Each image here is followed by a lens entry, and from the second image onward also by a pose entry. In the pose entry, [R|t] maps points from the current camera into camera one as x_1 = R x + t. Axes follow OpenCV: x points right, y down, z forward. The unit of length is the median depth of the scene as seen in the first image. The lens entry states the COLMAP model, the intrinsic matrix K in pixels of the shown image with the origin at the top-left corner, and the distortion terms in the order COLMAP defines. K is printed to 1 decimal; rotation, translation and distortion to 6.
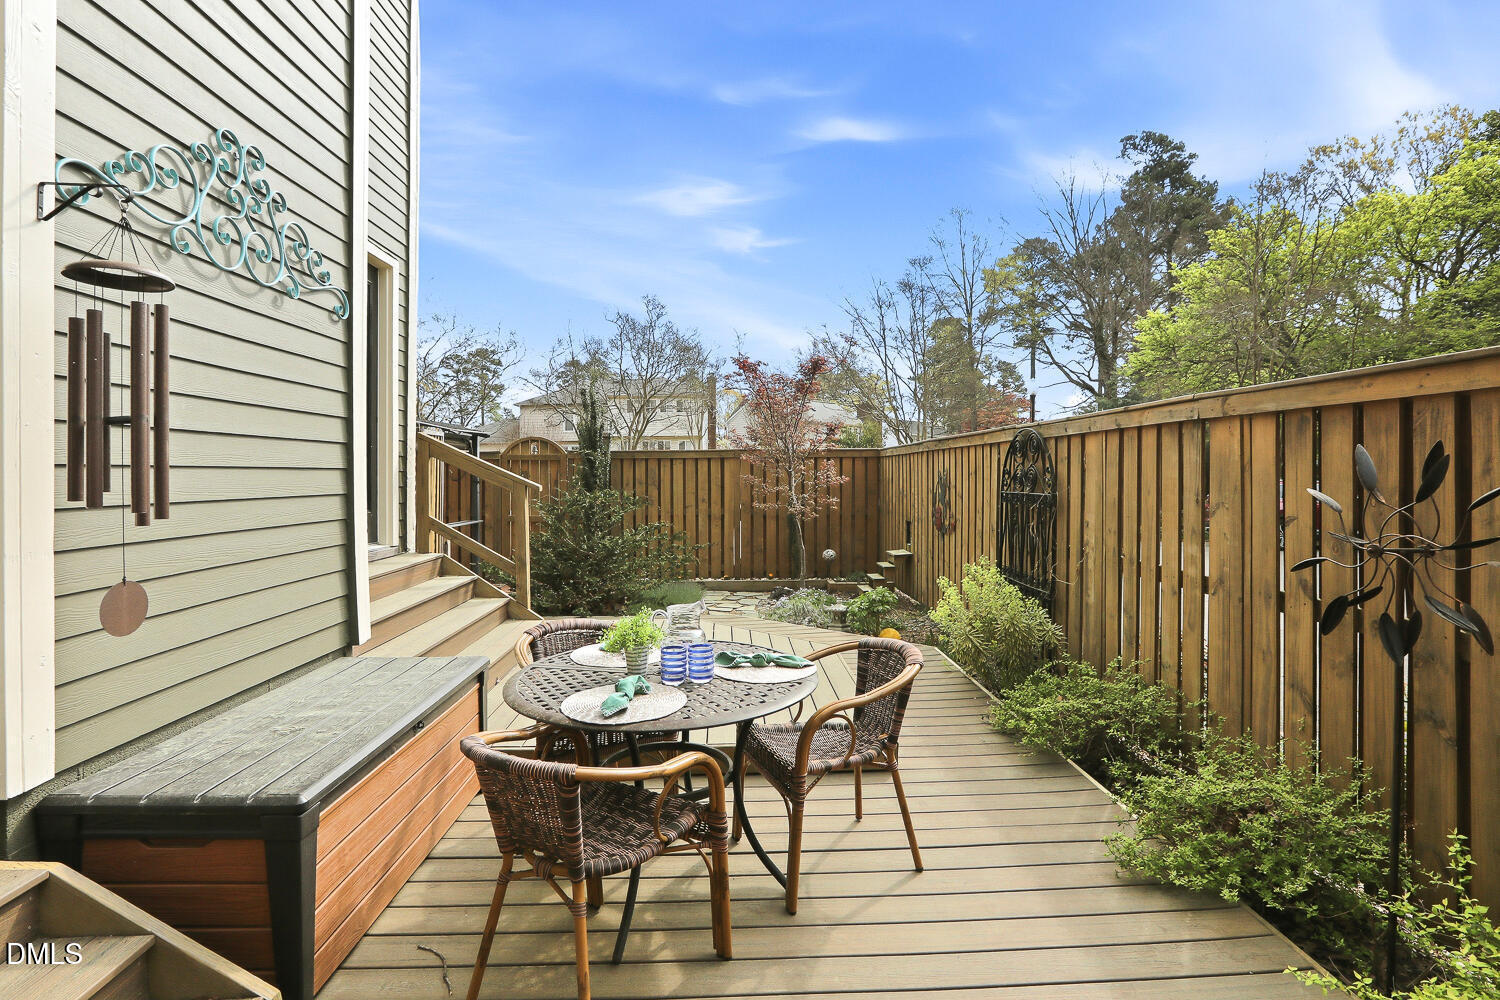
lens RADIAL K [[693.4, 0, 750.9], [0, 693.4, 483.5], [0, 0, 1]] dist [-0.044314, 0.011258]
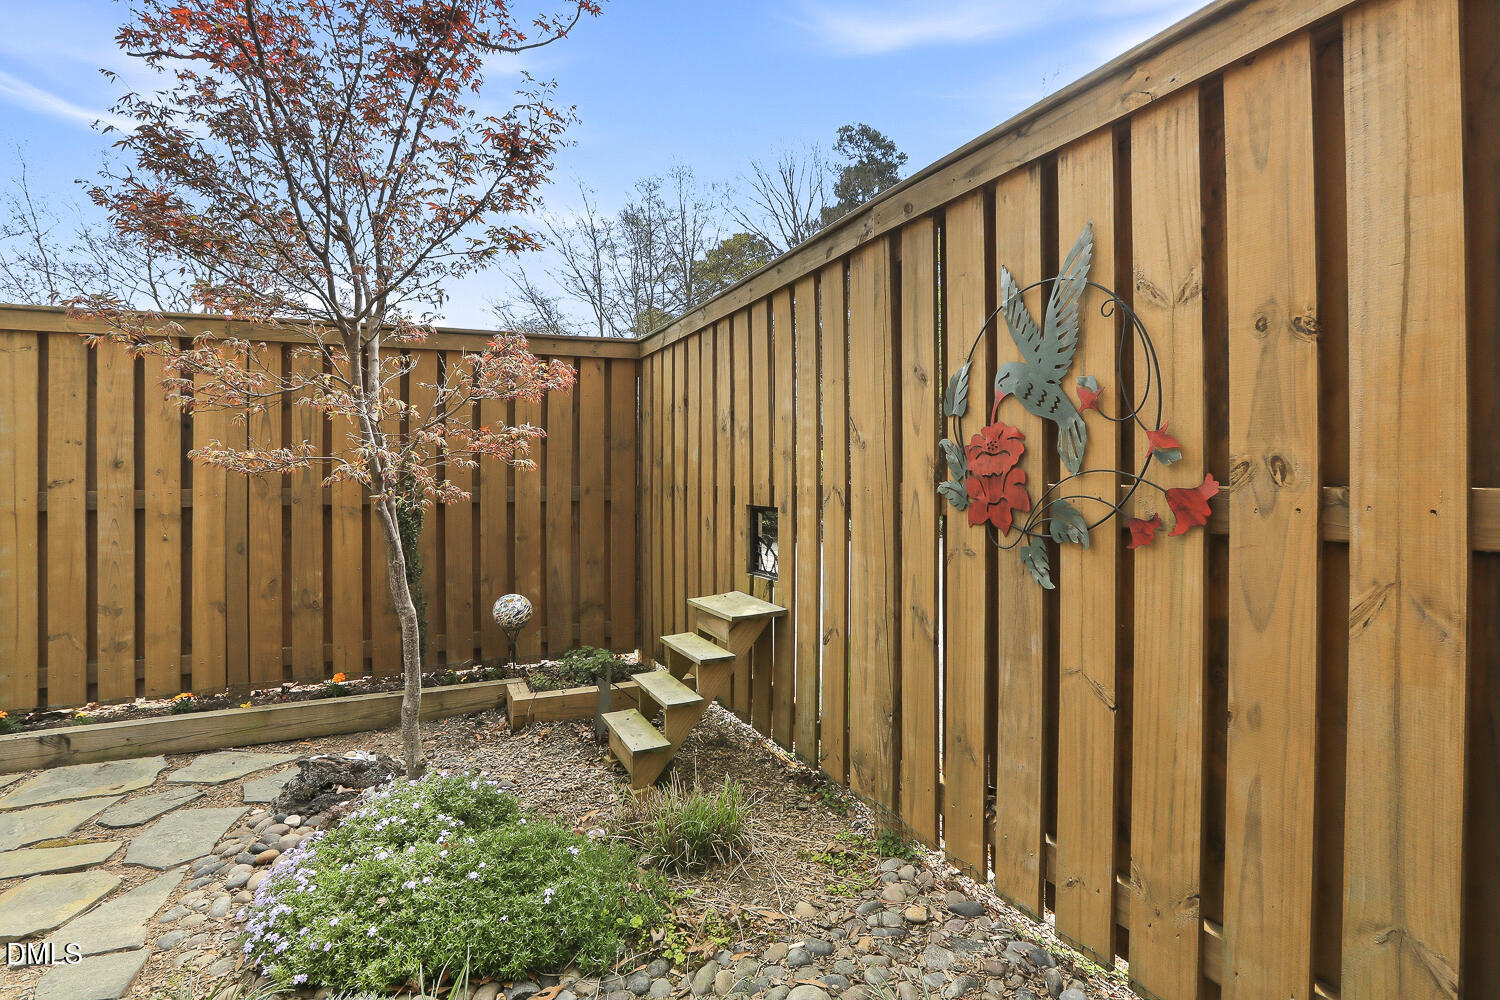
lens RADIAL K [[693.4, 0, 760.4], [0, 693.4, 488.9], [0, 0, 1]] dist [-0.044314, 0.011258]
pose [[0.904687, -0.005406, 0.426043, 0.073028], [0.004929, 0.999985, 0.002221, 0.037267], [-0.426049, 0.000091, 0.904700, 0.584862]]
